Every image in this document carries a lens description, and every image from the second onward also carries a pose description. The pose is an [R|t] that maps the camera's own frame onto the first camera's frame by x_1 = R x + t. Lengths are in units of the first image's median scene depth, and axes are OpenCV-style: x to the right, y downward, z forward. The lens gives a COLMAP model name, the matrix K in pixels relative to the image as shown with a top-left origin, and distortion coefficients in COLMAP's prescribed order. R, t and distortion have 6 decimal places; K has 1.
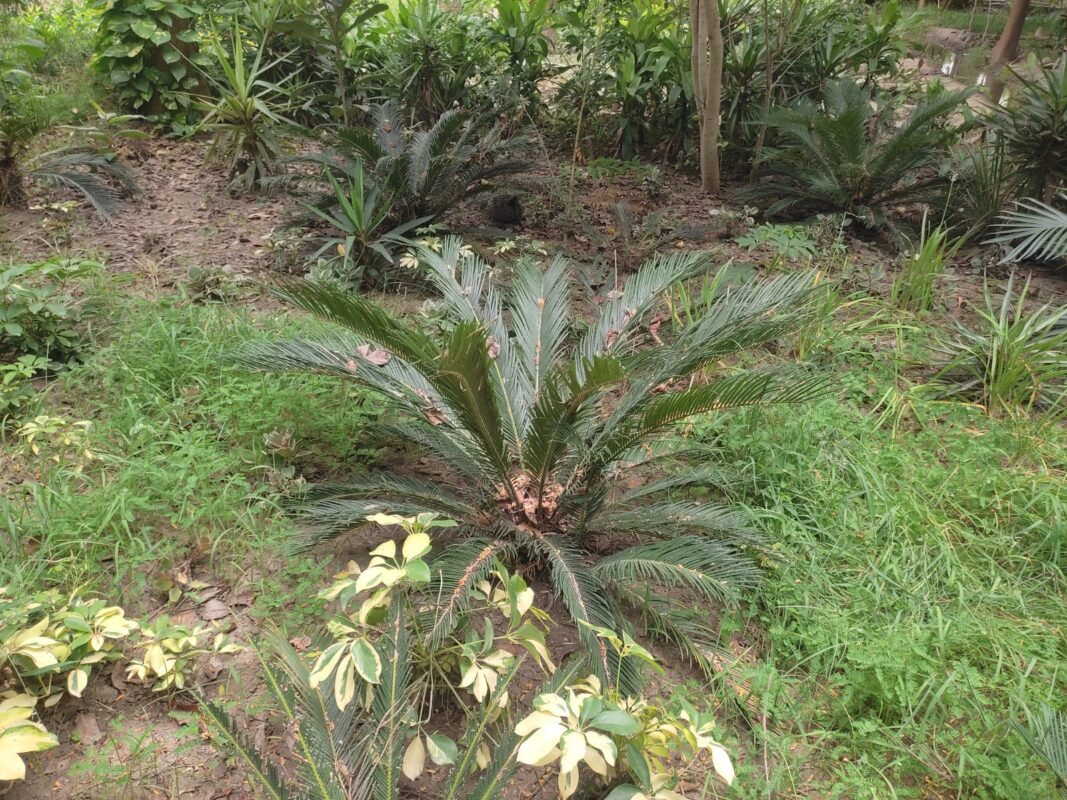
lens RADIAL K [[763.2, 0, 533.5], [0, 763.2, 400.0], [0, 0, 1]] dist [0.041243, -0.035200]
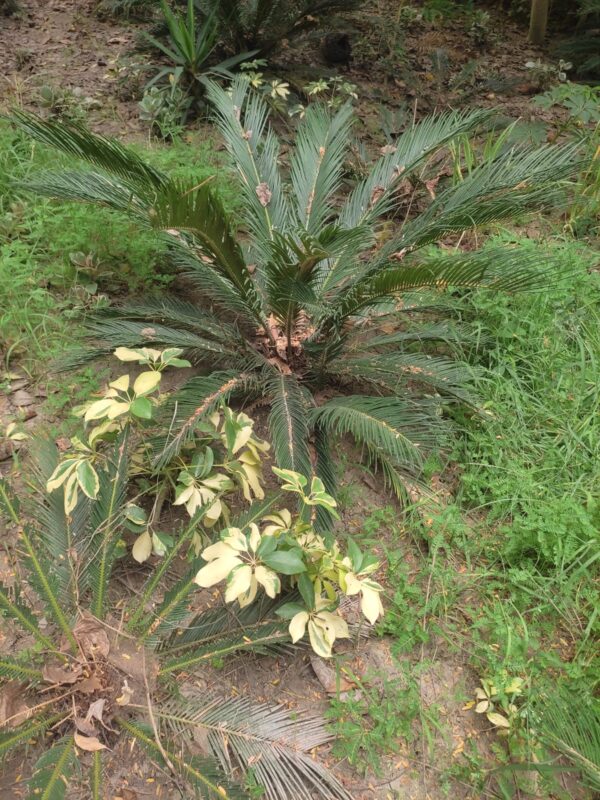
lens RADIAL K [[572.2, 0, 300.0], [0, 572.2, 400.0], [0, 0, 1]] dist [0.041243, -0.035200]
pose [[0.989436, 0.119196, -0.082519, 0.103361], [-0.088905, 0.948495, 0.304062, -0.046550], [0.114512, -0.293513, 0.949072, 0.151048]]
